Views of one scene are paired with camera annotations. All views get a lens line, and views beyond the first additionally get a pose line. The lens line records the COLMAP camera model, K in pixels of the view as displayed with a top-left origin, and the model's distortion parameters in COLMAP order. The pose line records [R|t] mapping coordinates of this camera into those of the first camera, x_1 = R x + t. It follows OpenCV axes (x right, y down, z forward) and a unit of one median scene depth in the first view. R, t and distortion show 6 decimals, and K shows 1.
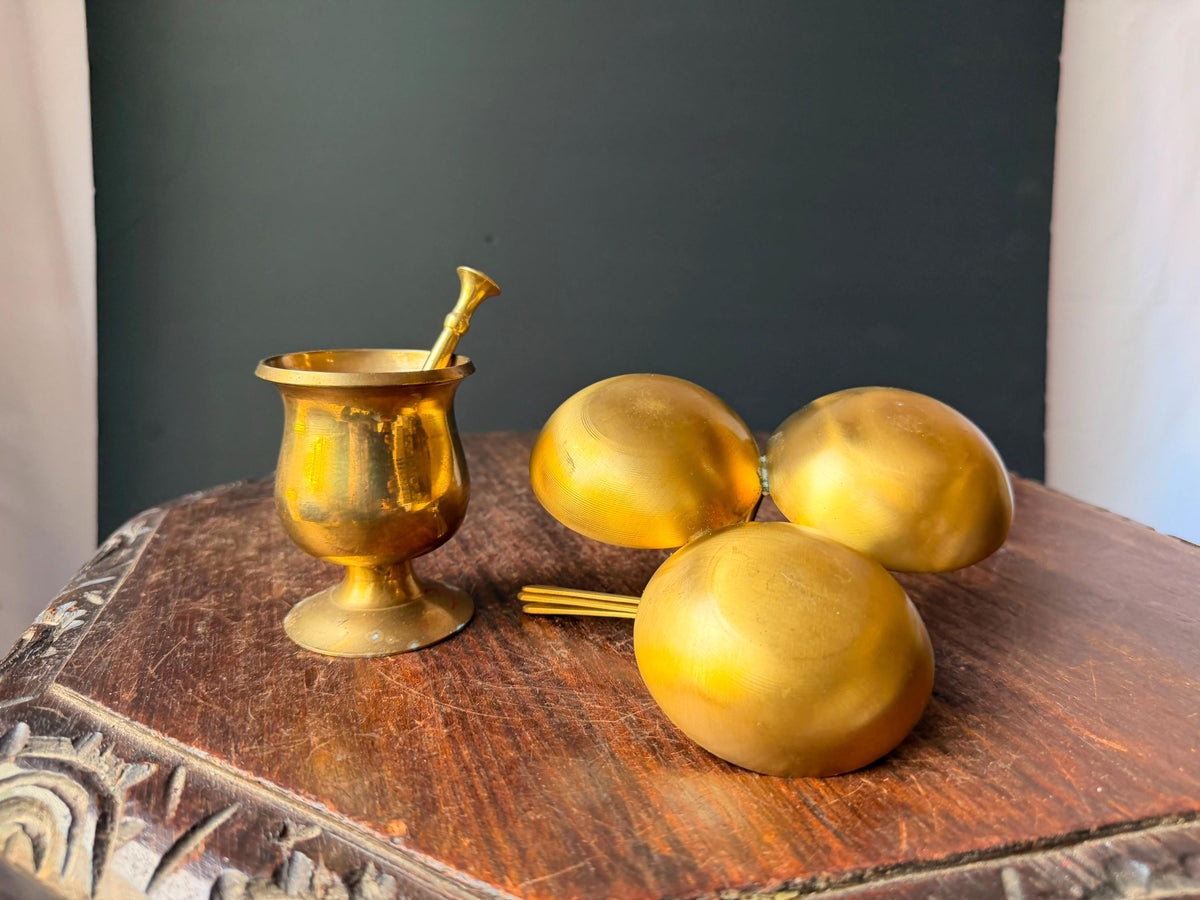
lens RADIAL K [[921.6, 0, 594.6], [0, 921.6, 459.9], [0, 0, 1]] dist [-0.045059, -0.011208]
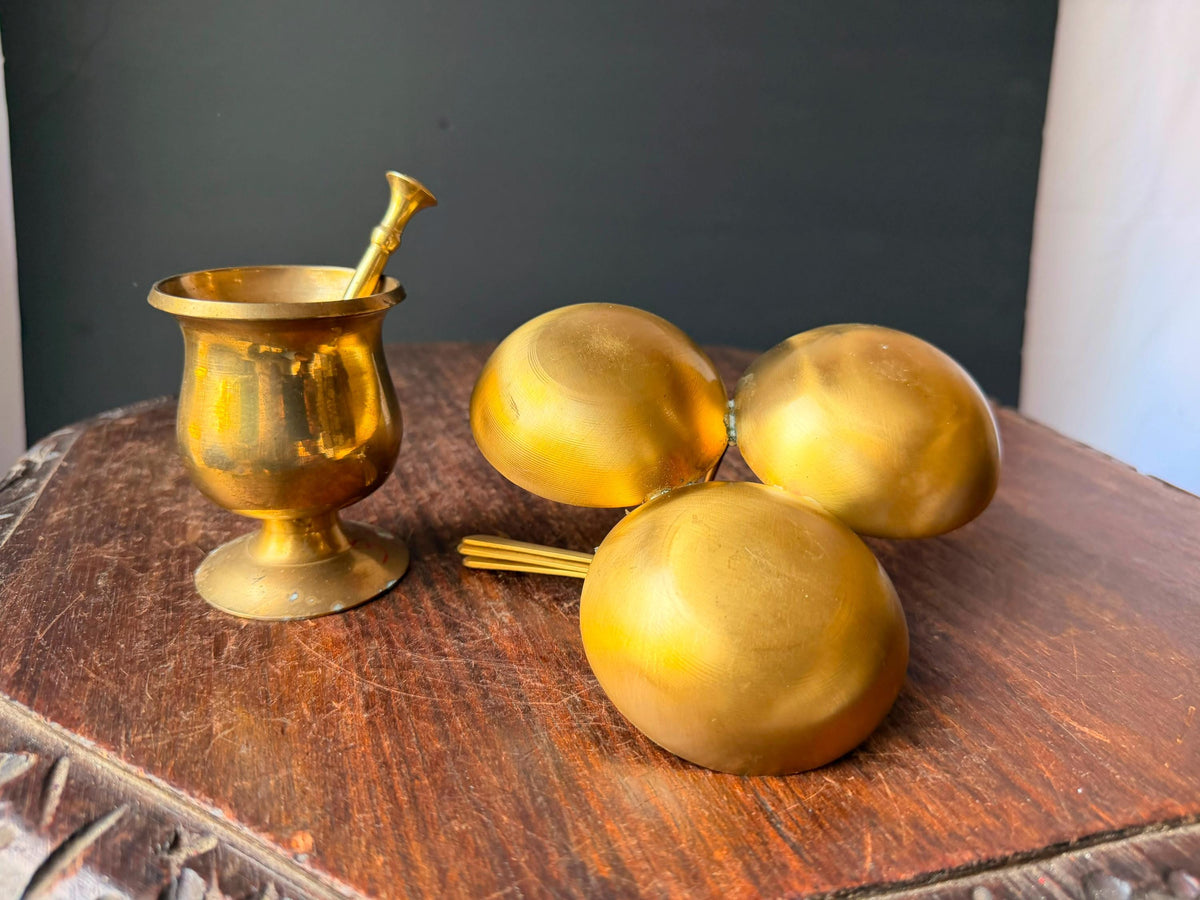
lens RADIAL K [[921.6, 0, 610.0], [0, 921.6, 452.0], [0, 0, 1]] dist [-0.045059, -0.011208]
pose [[0.998699, 0.015708, 0.048513, 0.024802], [-0.021026, 0.993584, 0.111125, -0.057510], [-0.046456, -0.112000, 0.992622, 0.118630]]
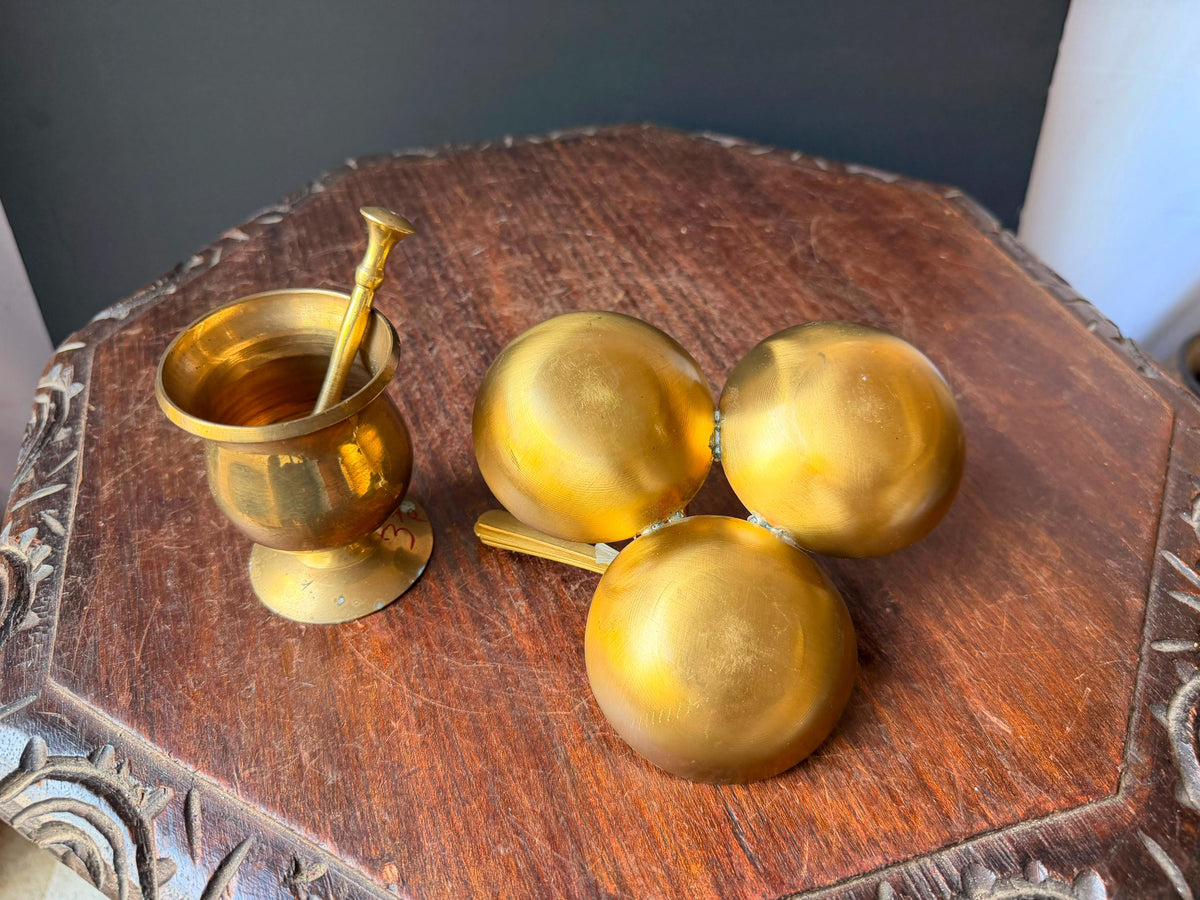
lens RADIAL K [[921.6, 0, 610.5], [0, 921.6, 458.3], [0, 0, 1]] dist [-0.045059, -0.011208]
pose [[0.998565, -0.039835, 0.035783, 0.040601], [0.014675, 0.846265, 0.532560, -0.533092], [-0.051497, -0.531271, 0.845635, 0.194350]]
